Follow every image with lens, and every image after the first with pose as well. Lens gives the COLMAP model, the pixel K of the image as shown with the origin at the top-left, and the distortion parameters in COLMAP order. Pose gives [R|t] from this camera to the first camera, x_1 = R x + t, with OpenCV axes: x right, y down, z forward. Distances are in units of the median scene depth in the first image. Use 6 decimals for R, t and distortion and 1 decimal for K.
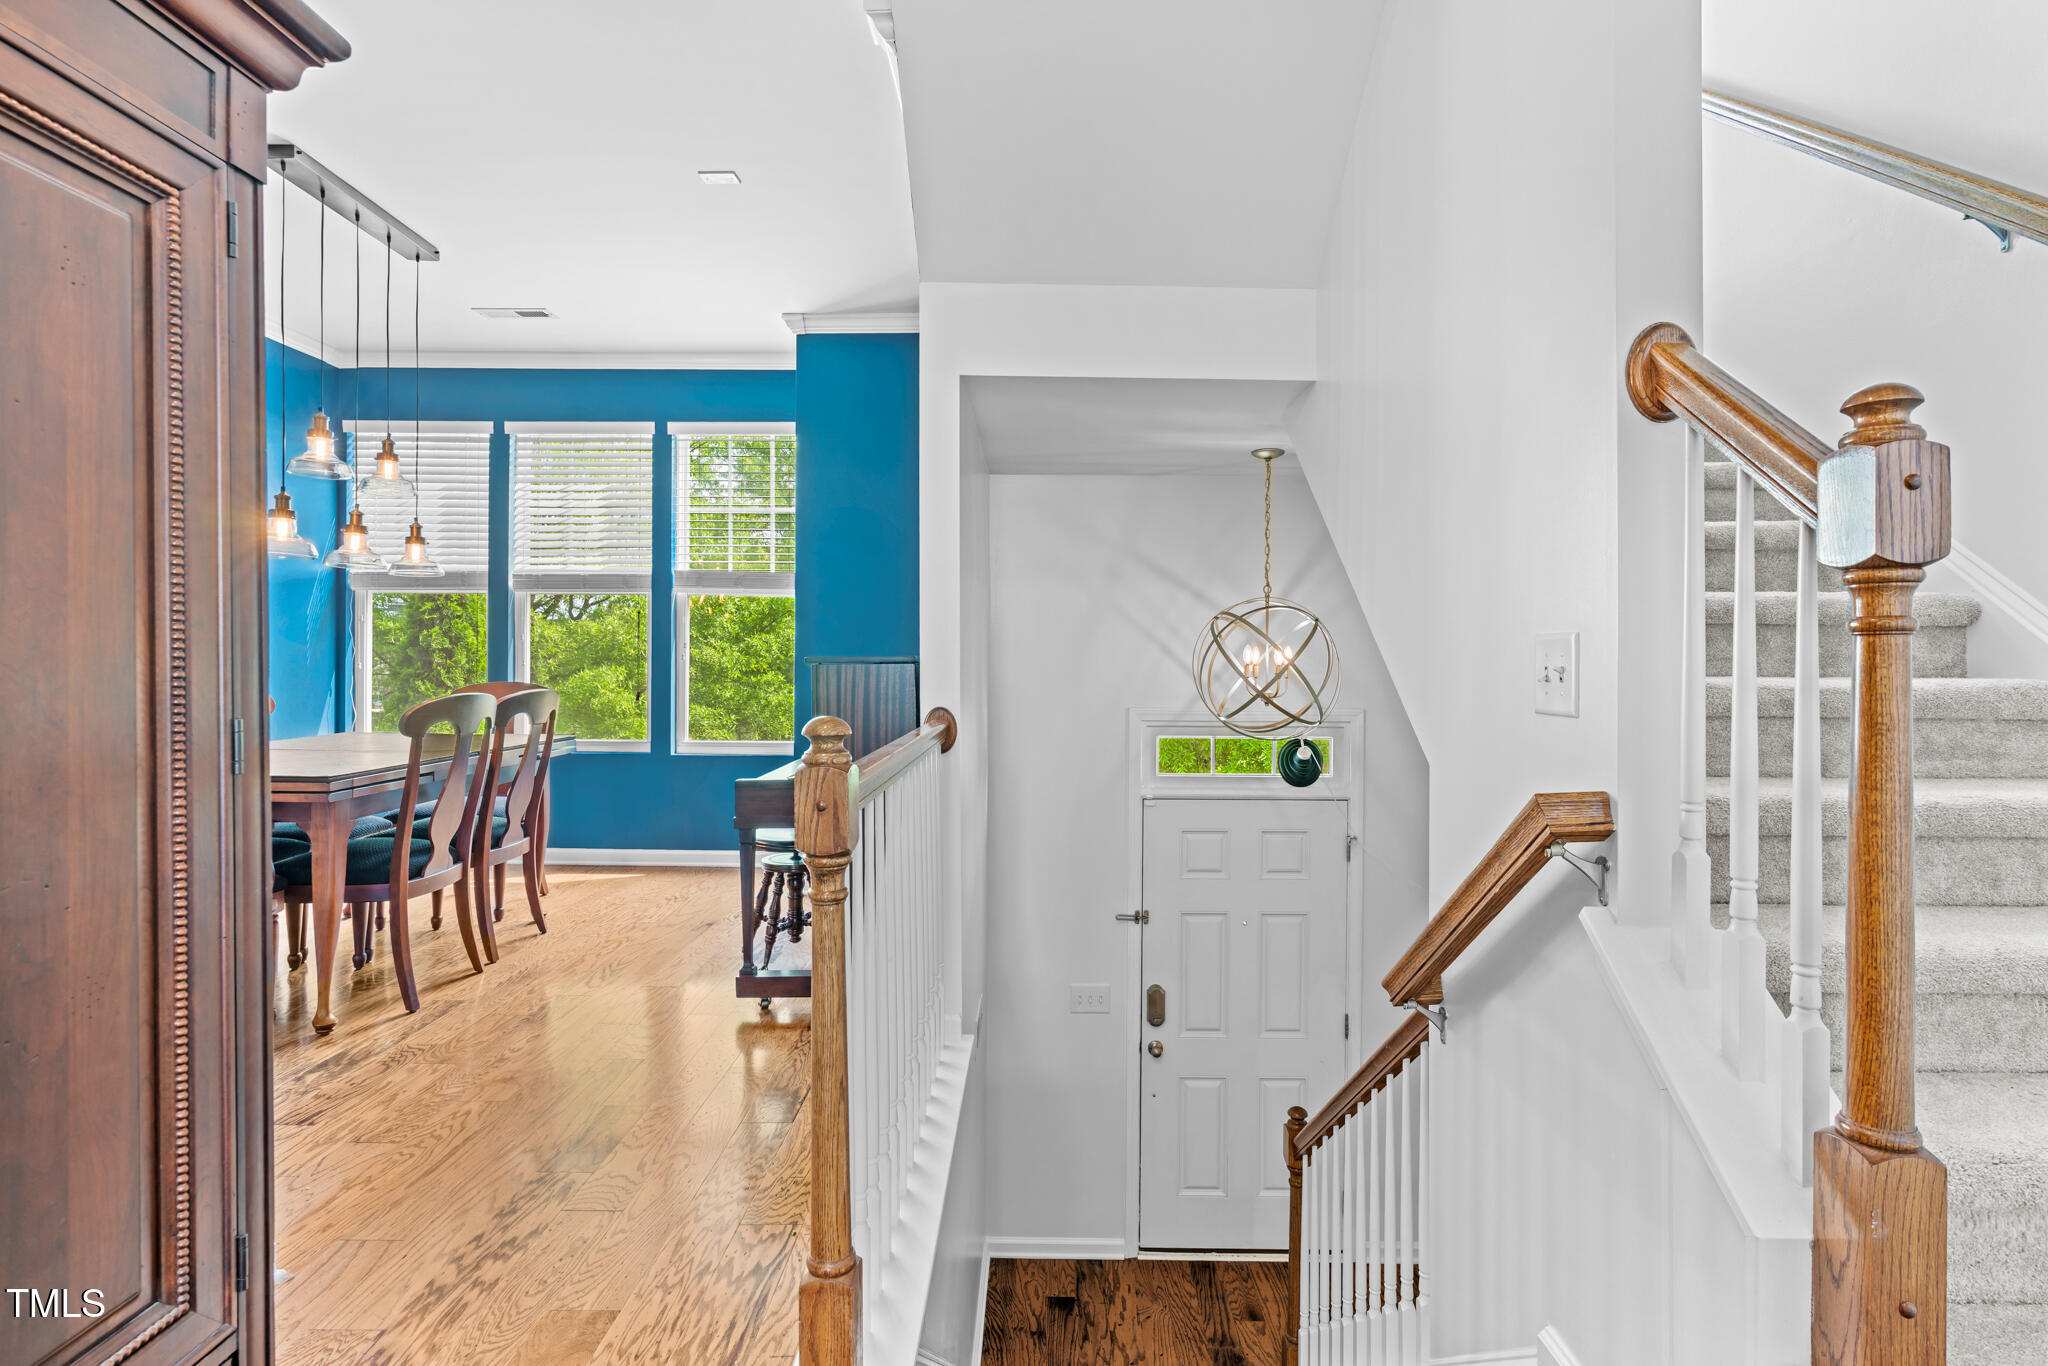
lens RADIAL K [[1009.3, 0, 1025.3], [0, 1009.3, 671.9], [0, 0, 1]] dist [-0.002769, 0.000712]
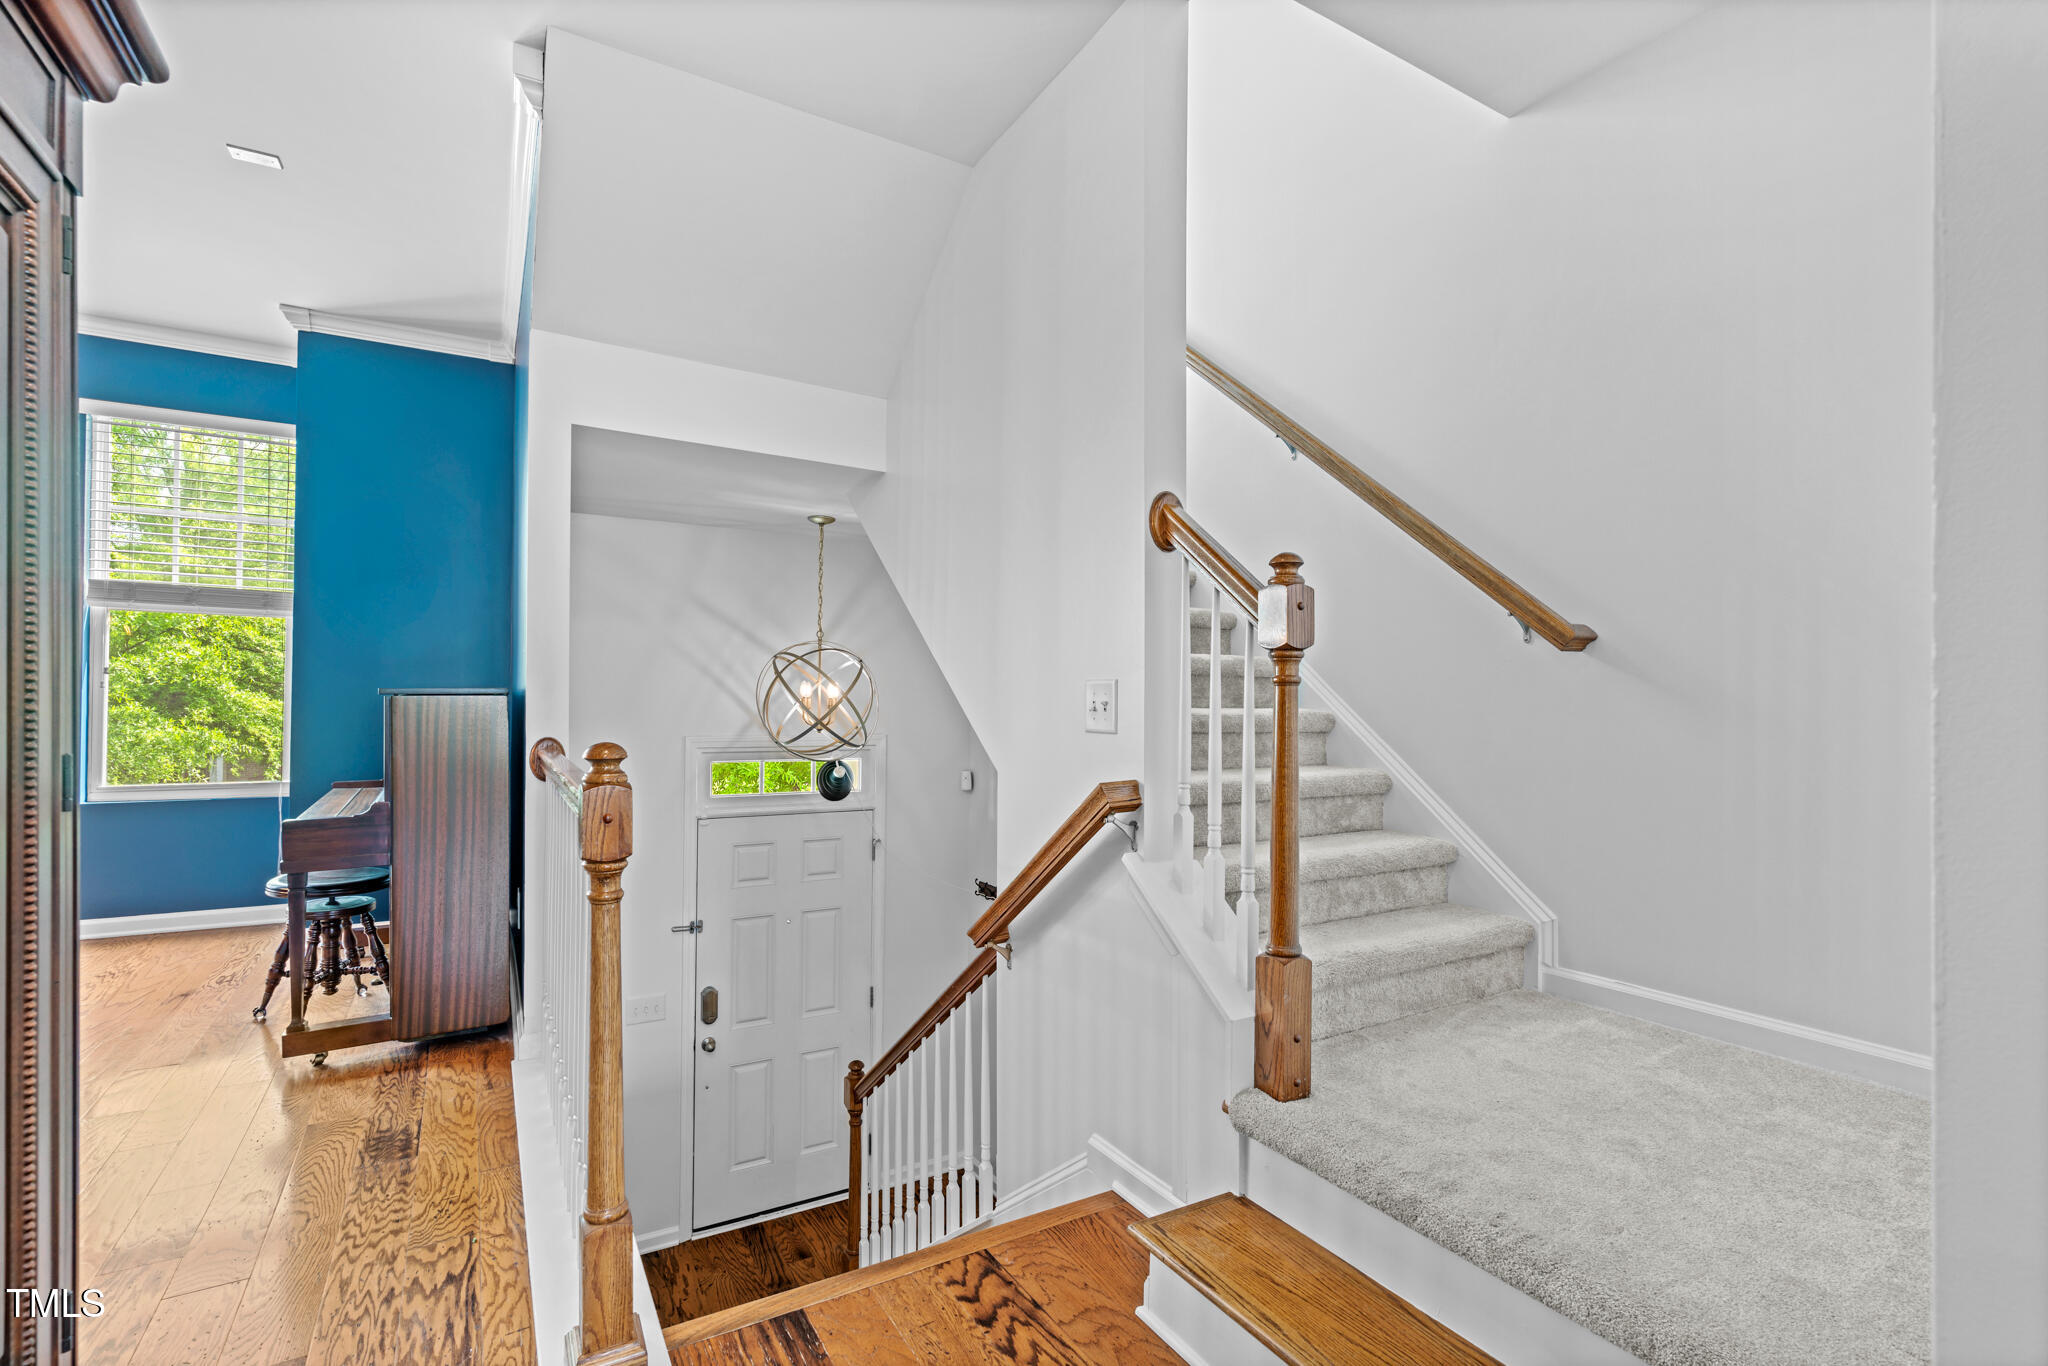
lens RADIAL K [[931.7, 0, 1024.3], [0, 931.7, 699.6], [0, 0, 1]] dist [-0.000028, 0.000956]
pose [[0.855895, 0.003662, 0.517136, -0.239564], [-0.001698, 0.999989, -0.004271, -0.001061], [-0.517146, 0.002778, 0.855892, -0.120931]]
